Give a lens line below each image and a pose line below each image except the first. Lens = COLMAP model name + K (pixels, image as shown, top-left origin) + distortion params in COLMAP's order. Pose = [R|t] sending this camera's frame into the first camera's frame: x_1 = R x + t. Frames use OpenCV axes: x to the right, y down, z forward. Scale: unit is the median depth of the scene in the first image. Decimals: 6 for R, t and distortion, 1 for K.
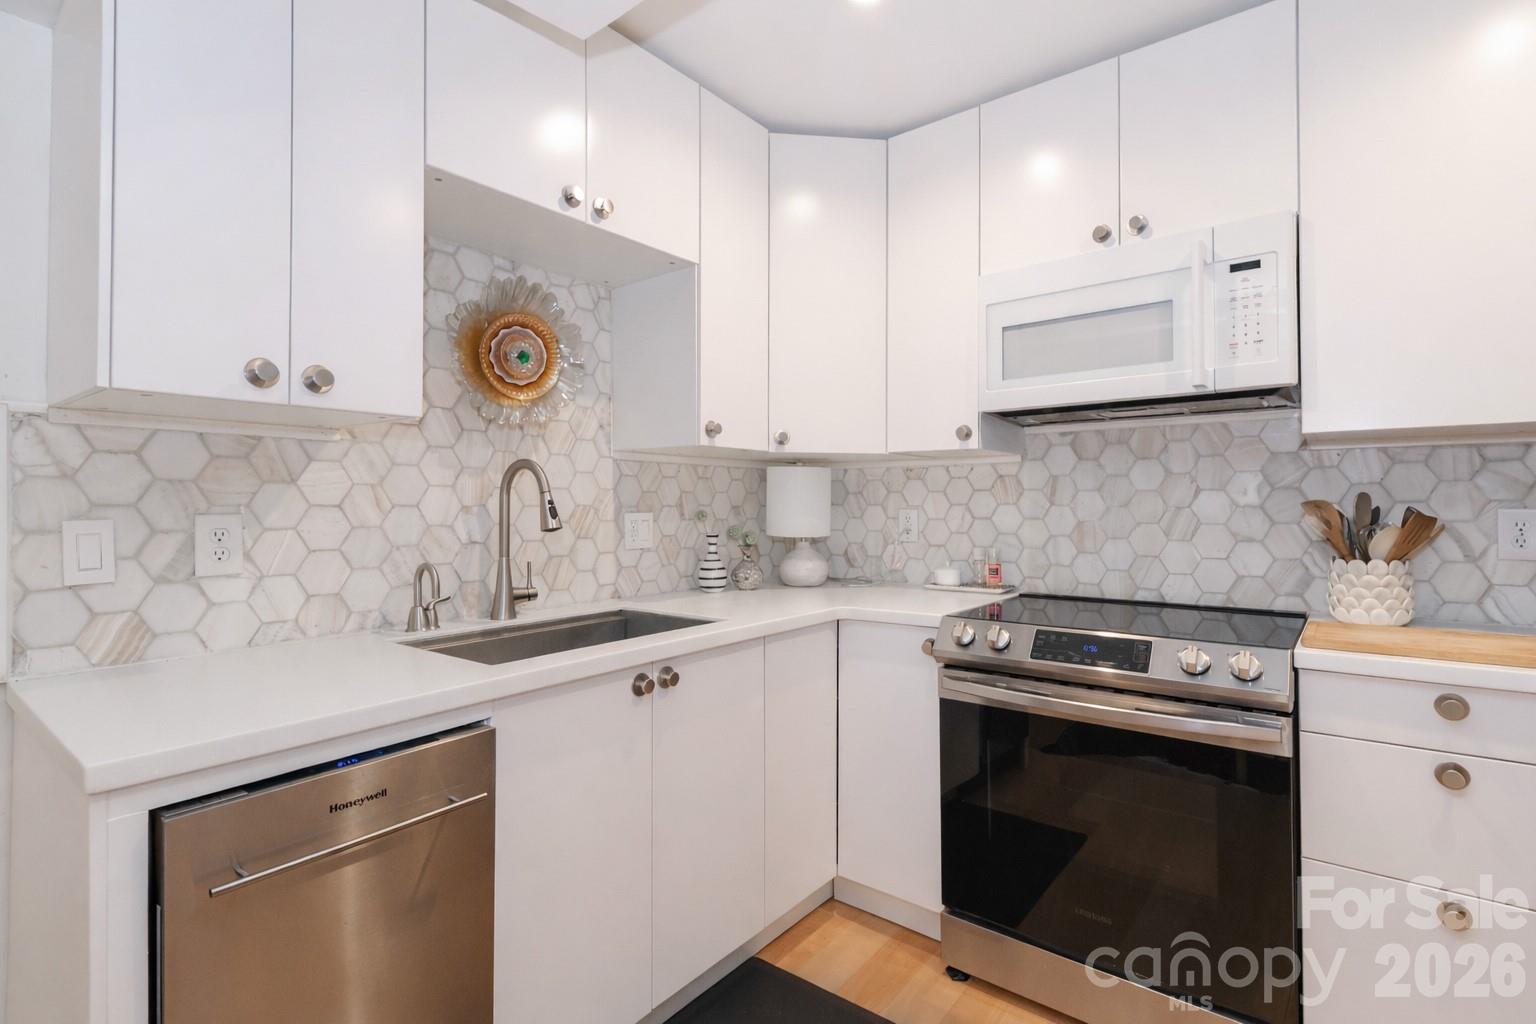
lens RADIAL K [[722.0, 0, 769.8], [0, 722.0, 504.5], [0, 0, 1]] dist [0.016564, 0.000135]
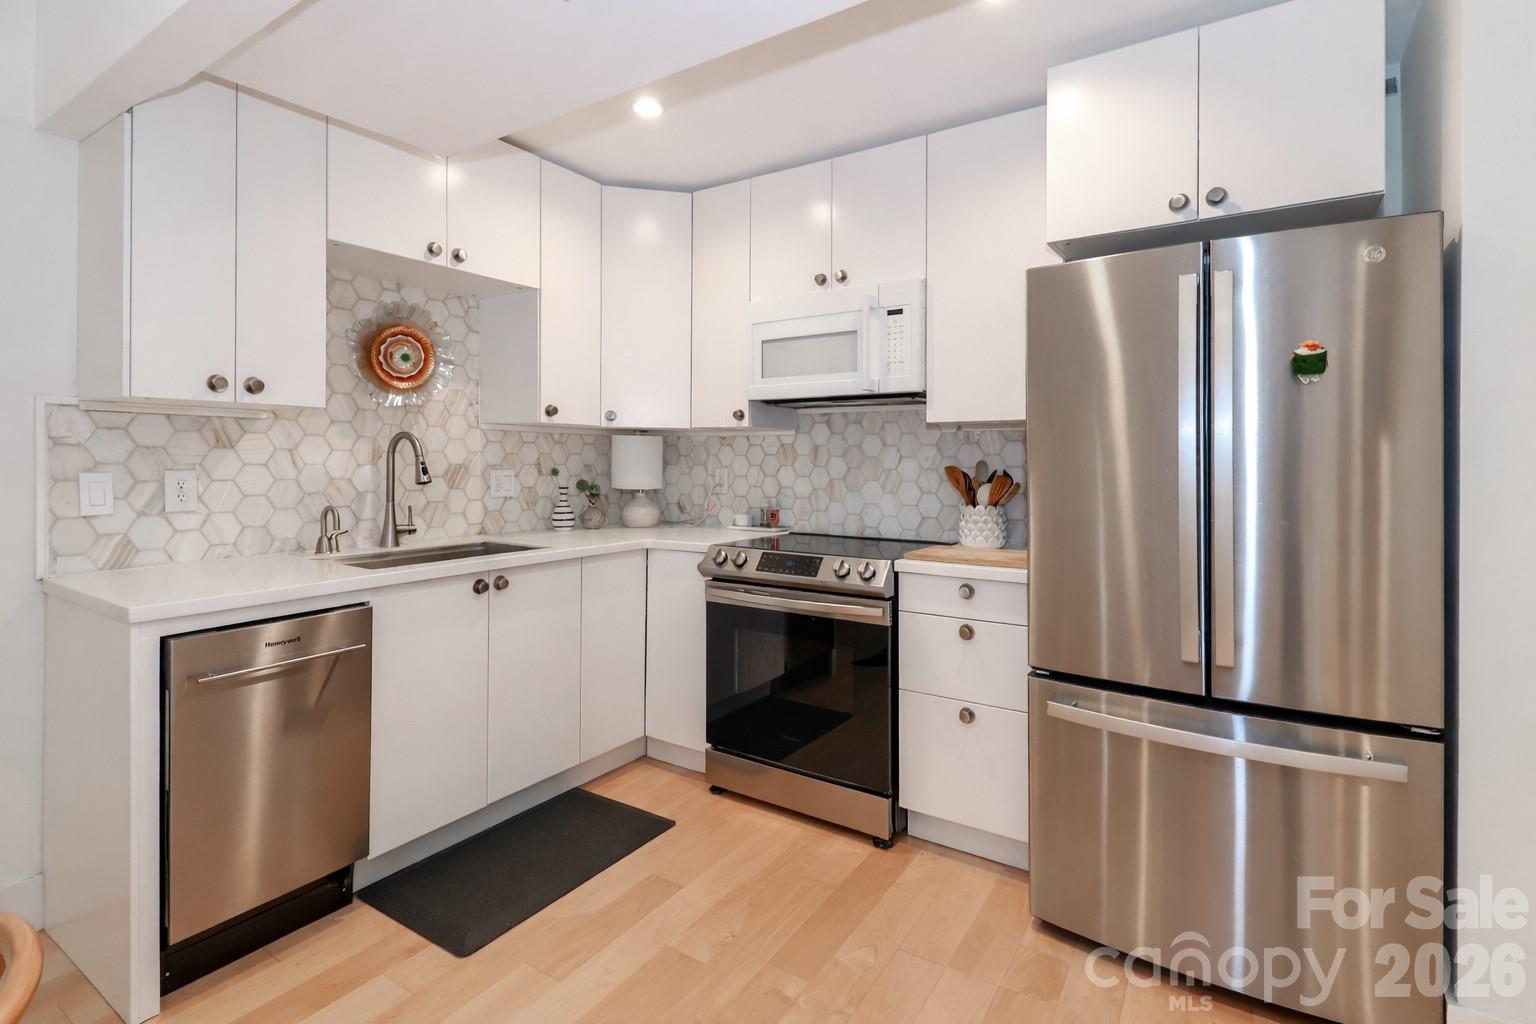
lens RADIAL K [[722.0, 0, 760.3], [0, 722.0, 473.1], [0, 0, 1]] dist [0.016564, 0.000135]
pose [[0.997013, 0.008255, 0.076792, 0.241188], [-0.009720, 0.999778, 0.018718, -0.015435], [-0.076621, -0.019409, 0.996871, -0.451390]]
